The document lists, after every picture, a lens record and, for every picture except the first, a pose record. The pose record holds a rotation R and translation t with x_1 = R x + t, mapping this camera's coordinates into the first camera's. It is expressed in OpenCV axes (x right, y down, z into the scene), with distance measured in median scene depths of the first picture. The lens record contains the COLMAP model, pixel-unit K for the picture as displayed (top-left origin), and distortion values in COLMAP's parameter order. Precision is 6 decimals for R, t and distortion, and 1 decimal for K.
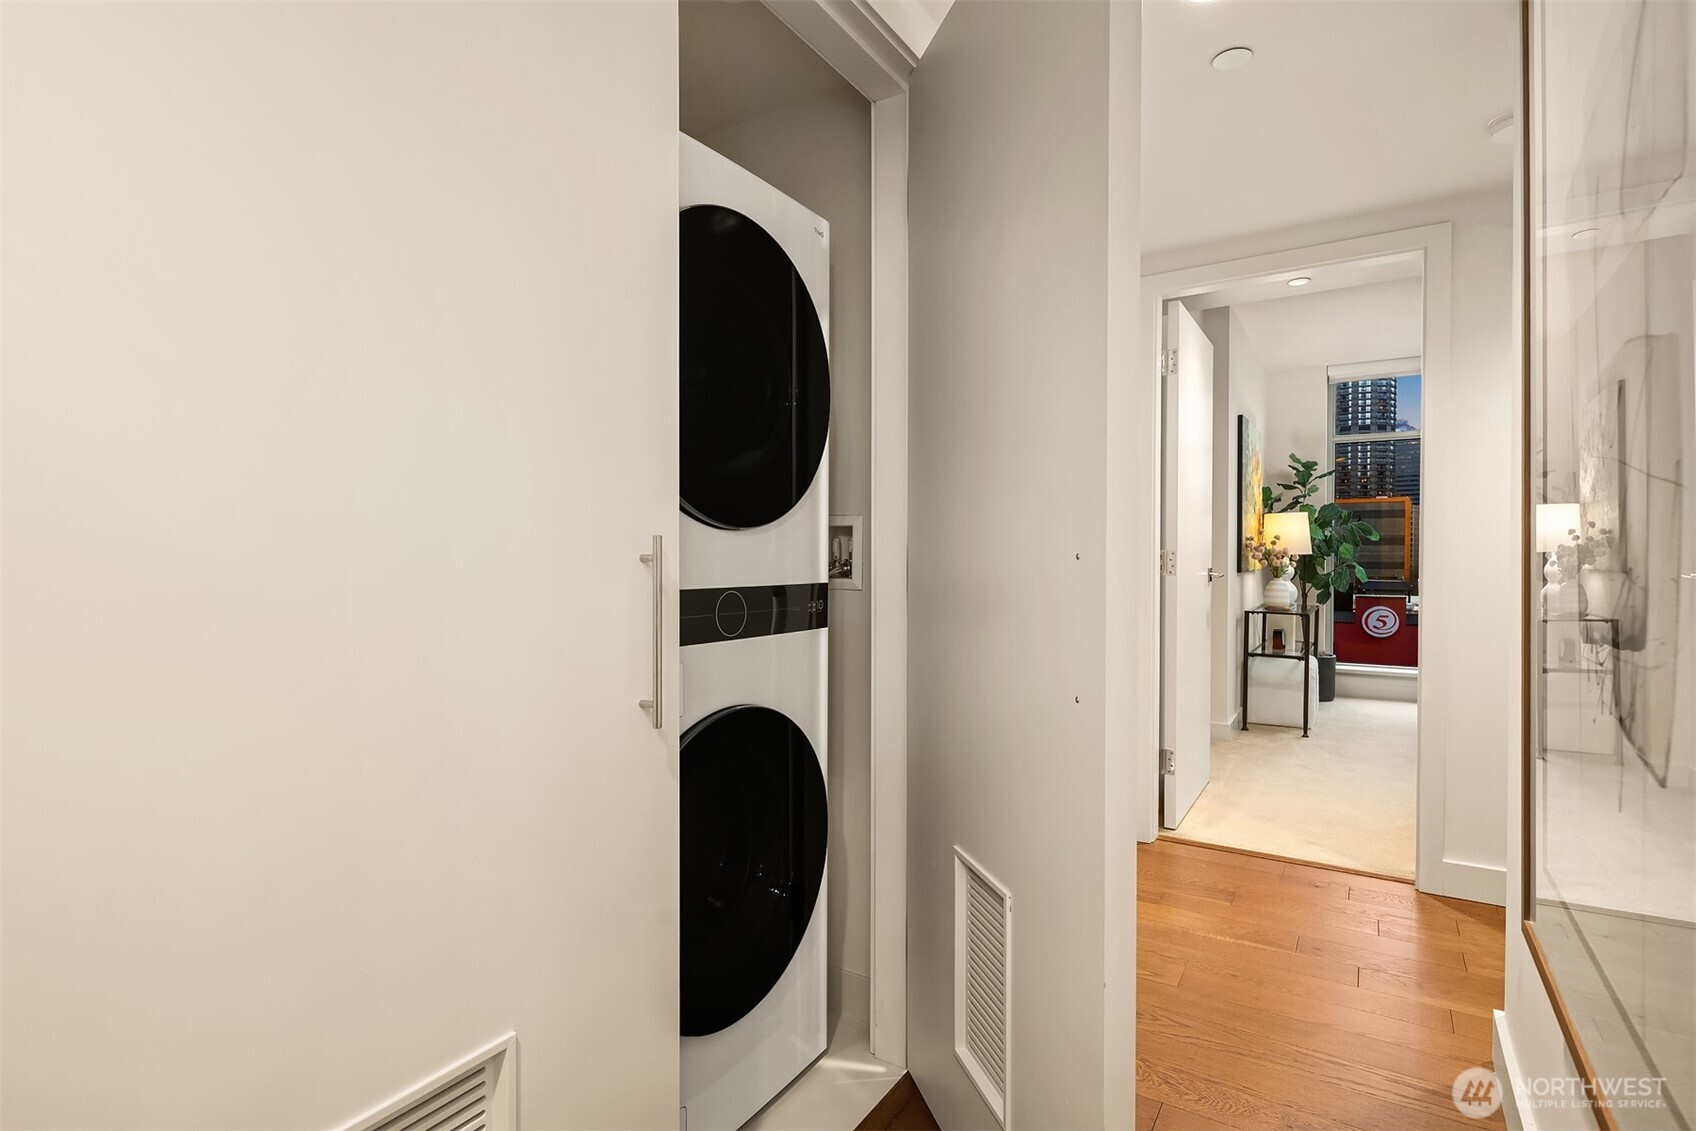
lens RADIAL K [[848.5, 0, 842.8], [0, 848.5, 562.2], [0, 0, 1]] dist [-0.006291, -0.000996]
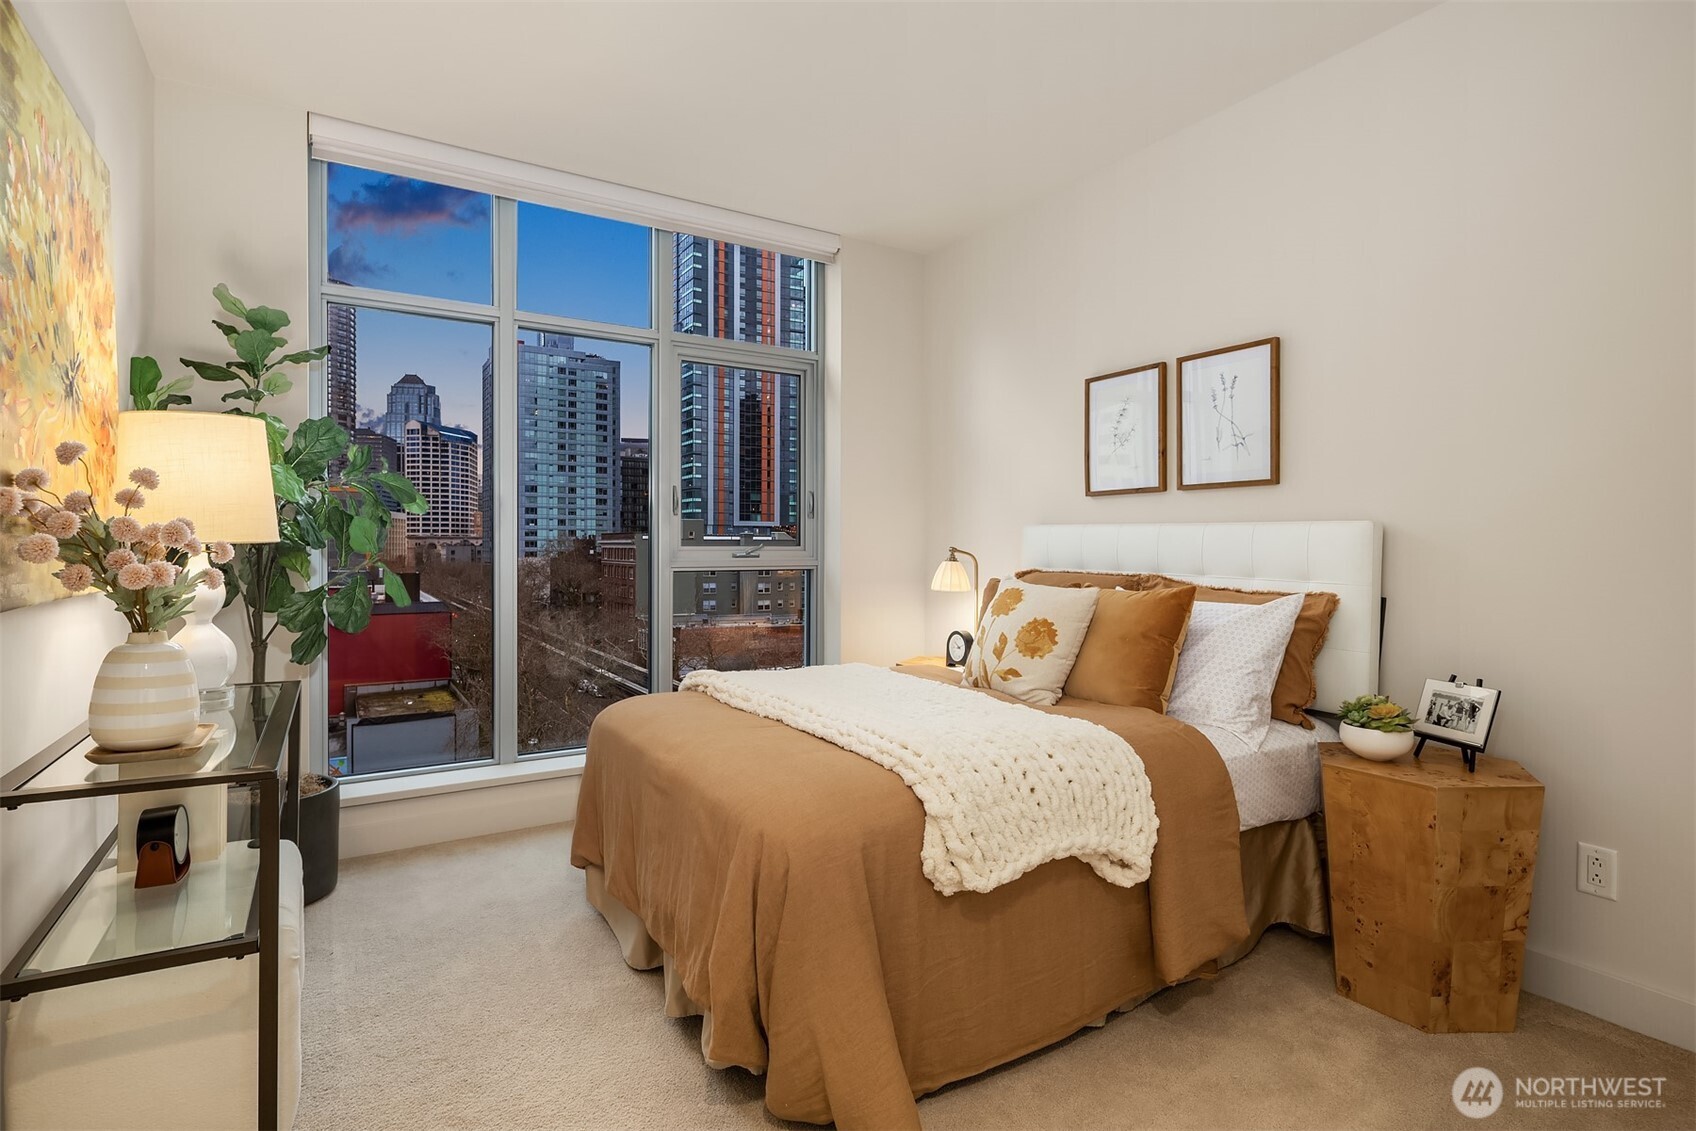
lens RADIAL K [[848.5, 0, 847.1], [0, 848.5, 574.2], [0, 0, 1]] dist [-0.006291, -0.000996]
pose [[0.450009, -0.024874, 0.892678, 0.320997], [0.001128, 0.999627, 0.027285, -0.005063], [-0.893023, -0.011272, 0.449869, 0.584934]]
